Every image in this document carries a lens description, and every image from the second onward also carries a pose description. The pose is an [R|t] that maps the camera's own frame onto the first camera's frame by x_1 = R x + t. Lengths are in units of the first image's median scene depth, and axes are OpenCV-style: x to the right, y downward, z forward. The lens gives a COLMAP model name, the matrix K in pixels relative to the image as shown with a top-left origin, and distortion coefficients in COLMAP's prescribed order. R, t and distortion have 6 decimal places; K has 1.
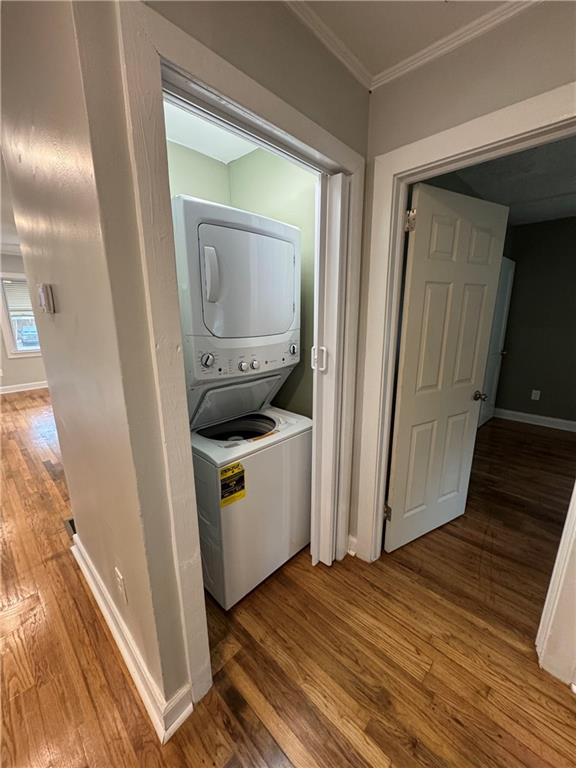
lens RADIAL K [[306.8, 0, 287.8], [0, 306.8, 385.9], [0, 0, 1]] dist [0.000578, 0.000103]
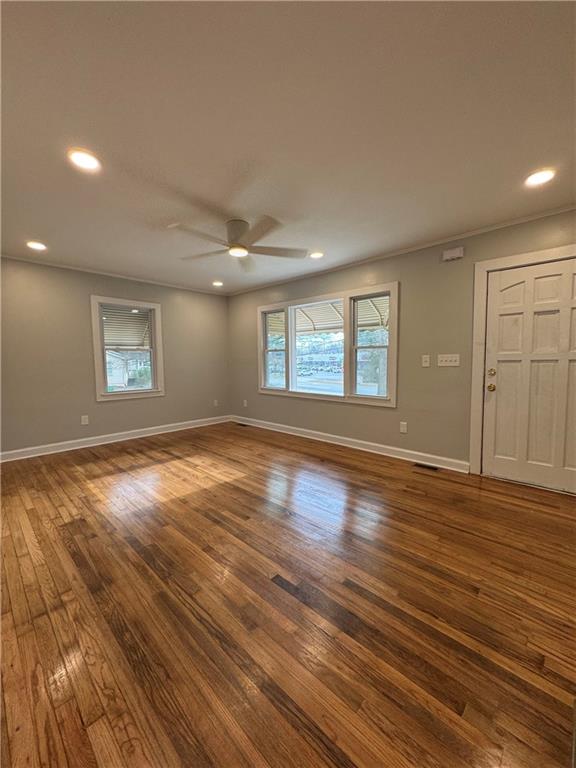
lens RADIAL K [[306.8, 0, 288.4], [0, 306.8, 382.6], [0, 0, 1]] dist [0.000578, 0.000103]
pose [[0.999976, -0.006367, -0.002599, -0.591892], [0.005864, 0.986864, -0.161444, -0.009855], [0.003593, 0.161425, 0.986878, 0.307225]]
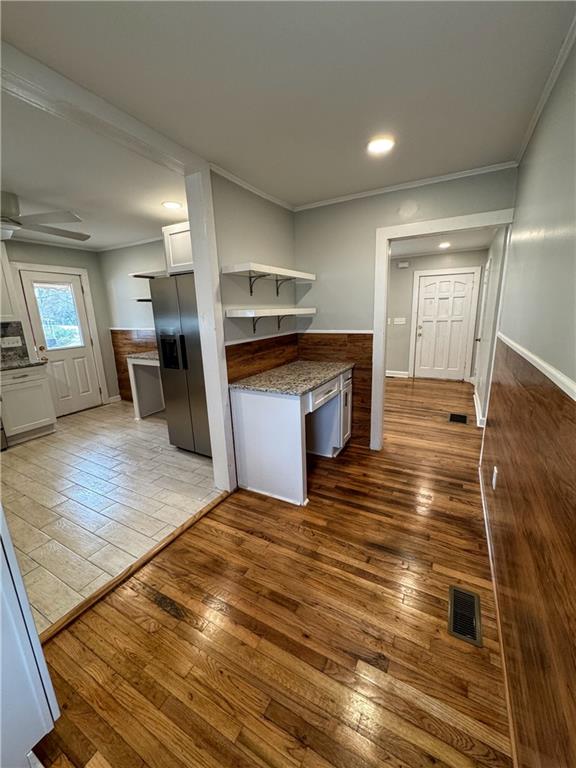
lens RADIAL K [[306.8, 0, 287.9], [0, 306.8, 383.9], [0, 0, 1]] dist [0.000578, 0.000103]
pose [[0.965707, -0.086478, 0.244811, -1.159266], [0.087881, 0.996117, 0.005206, 0.069024], [-0.244310, 0.016487, 0.969557, -0.304673]]
